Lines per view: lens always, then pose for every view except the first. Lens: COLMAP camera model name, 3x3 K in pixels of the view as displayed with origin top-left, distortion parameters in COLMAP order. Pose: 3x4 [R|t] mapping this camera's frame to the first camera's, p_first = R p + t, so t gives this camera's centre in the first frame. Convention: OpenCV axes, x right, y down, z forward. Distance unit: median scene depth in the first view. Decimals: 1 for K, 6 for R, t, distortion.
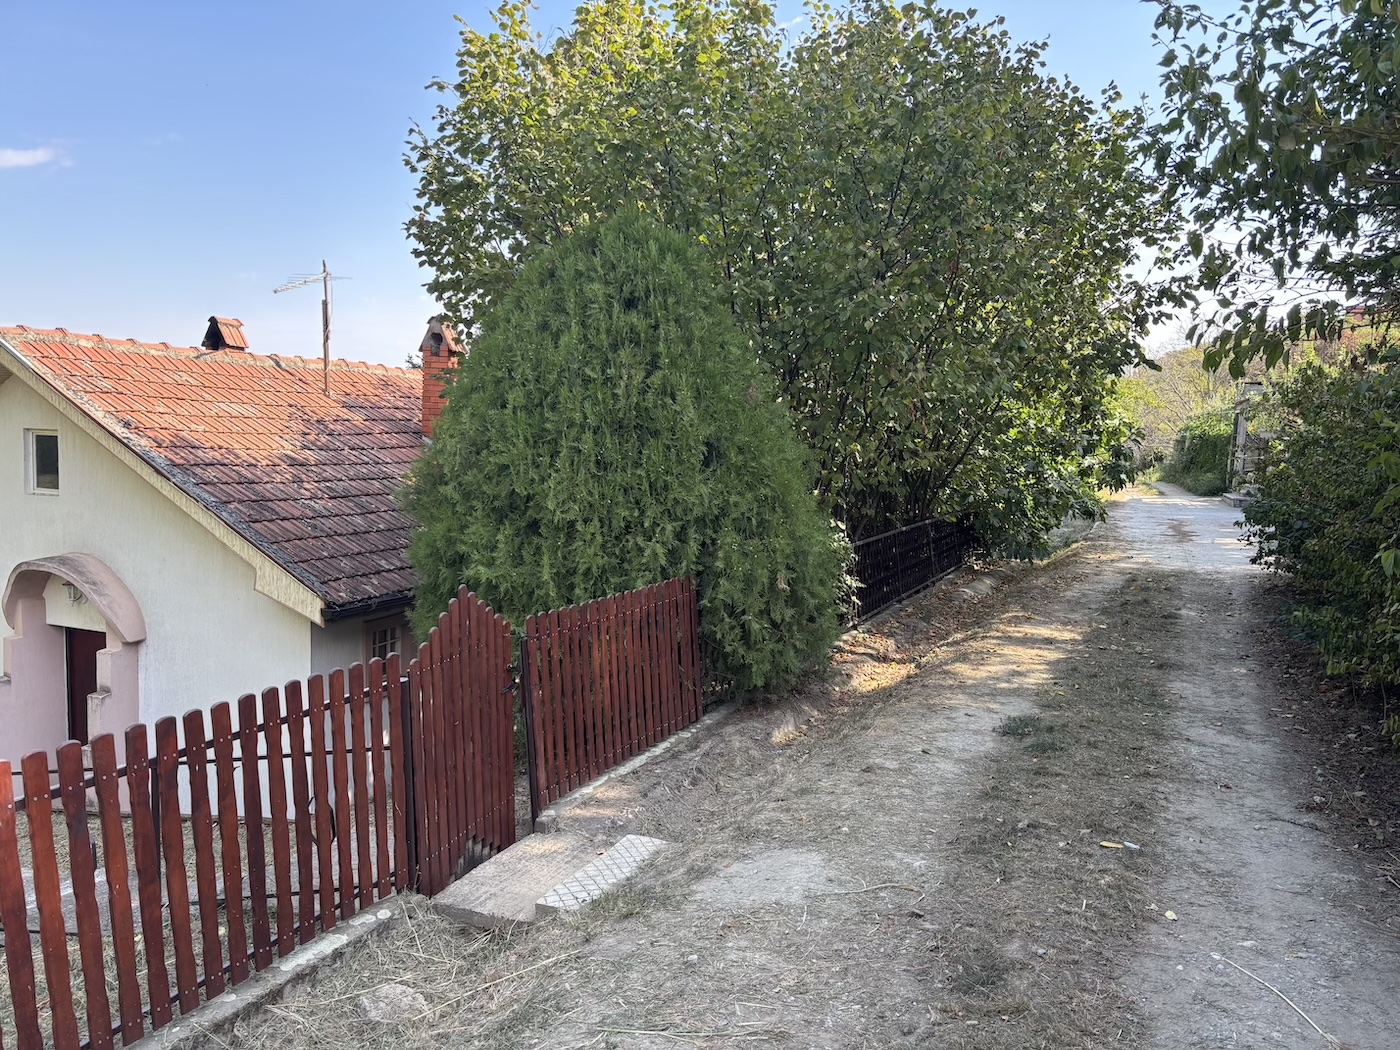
lens RADIAL K [[1018.5, 0, 702.9], [0, 1018.5, 516.6], [0, 0, 1]] dist [0.009889, -0.044620]
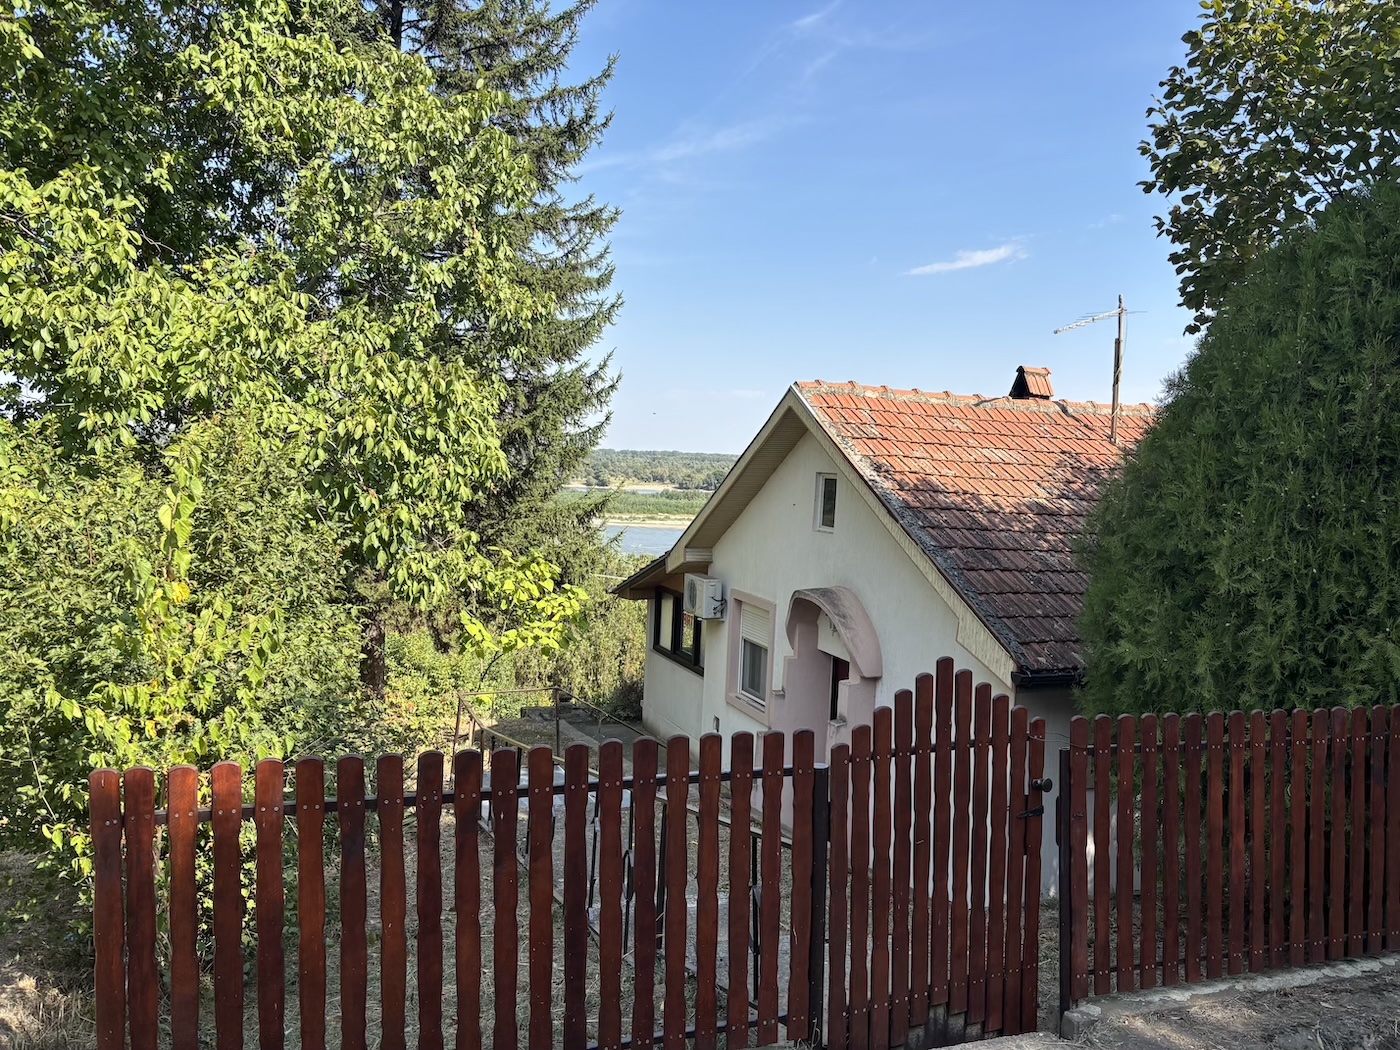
lens RADIAL K [[1018.5, 0, 702.9], [0, 1018.5, 516.6], [0, 0, 1]] dist [0.009889, -0.044620]
pose [[0.666542, 0.037311, -0.744533, 0.093360], [-0.082331, 0.996321, -0.023778, -0.001098], [0.740907, 0.077148, 0.667162, 0.177093]]
